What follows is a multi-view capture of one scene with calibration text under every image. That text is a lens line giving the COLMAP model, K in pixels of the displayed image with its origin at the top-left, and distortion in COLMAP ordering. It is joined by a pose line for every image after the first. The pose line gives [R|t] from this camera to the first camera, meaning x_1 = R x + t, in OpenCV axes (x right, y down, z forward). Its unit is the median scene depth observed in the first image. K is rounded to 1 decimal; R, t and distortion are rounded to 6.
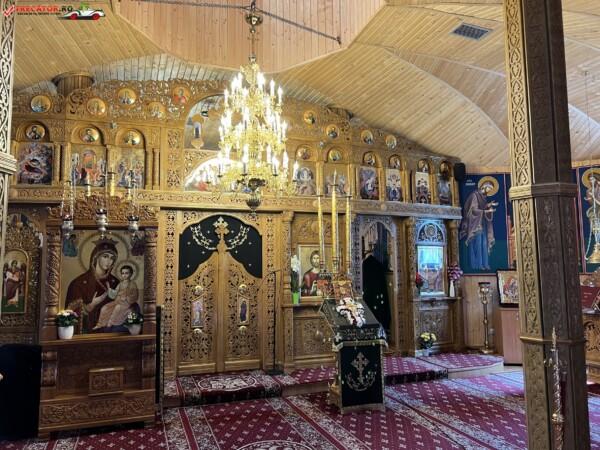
lens RADIAL K [[455.8, 0, 300.0], [0, 455.8, 225.0], [0, 0, 1]] dist [0.070786, -0.088234]
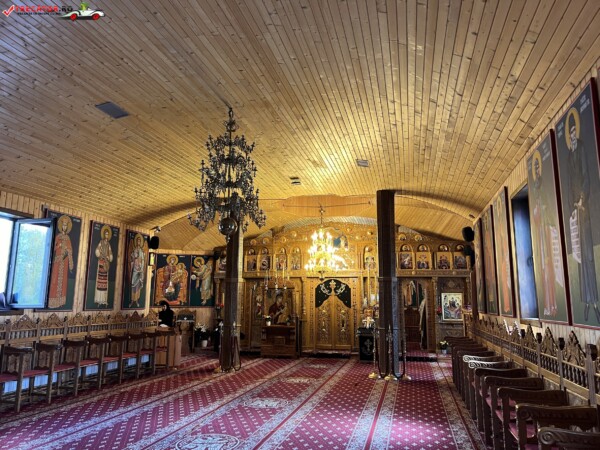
lens RADIAL K [[443.6, 0, 300.0], [0, 443.6, 225.0], [0, 0, 1]] dist [0.118560, -0.088405]
pose [[0.839245, -0.079339, -0.537934, 0.901339], [0.036728, 0.995310, -0.089496, -0.098256], [0.542512, 0.055352, 0.838223, -0.959266]]
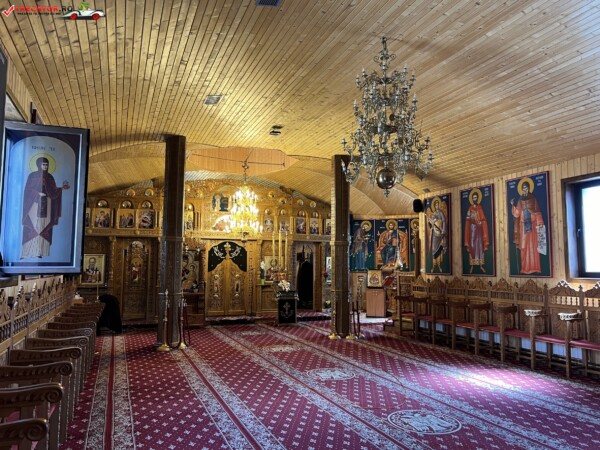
lens RADIAL K [[455.8, 0, 300.0], [0, 455.8, 225.0], [0, 0, 1]] dist [0.070786, -0.088234]
pose [[0.999181, 0.018106, 0.036191, 0.082149], [-0.018094, 0.999836, -0.000646, -0.102025], [-0.036197, -0.000009, 0.999345, -1.105517]]
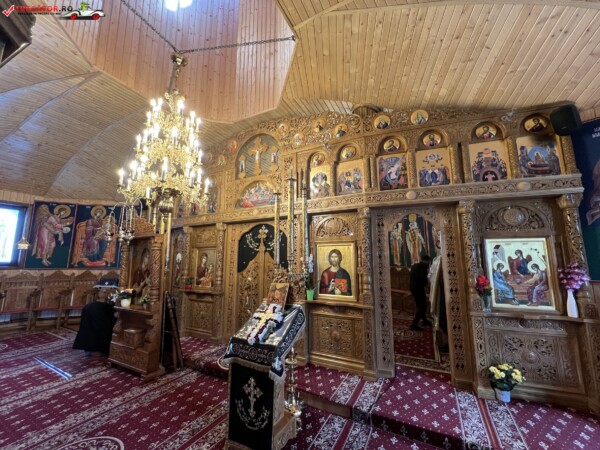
lens RADIAL K [[241.3, 0, 296.6], [0, 241.3, 224.6], [0, 0, 1]] dist [0.001202, 0.000059]
pose [[0.668293, -0.100010, -0.737145, 0.402884], [0.062704, 0.994968, -0.078142, 0.040248], [0.741251, 0.006000, 0.671201, 0.602310]]
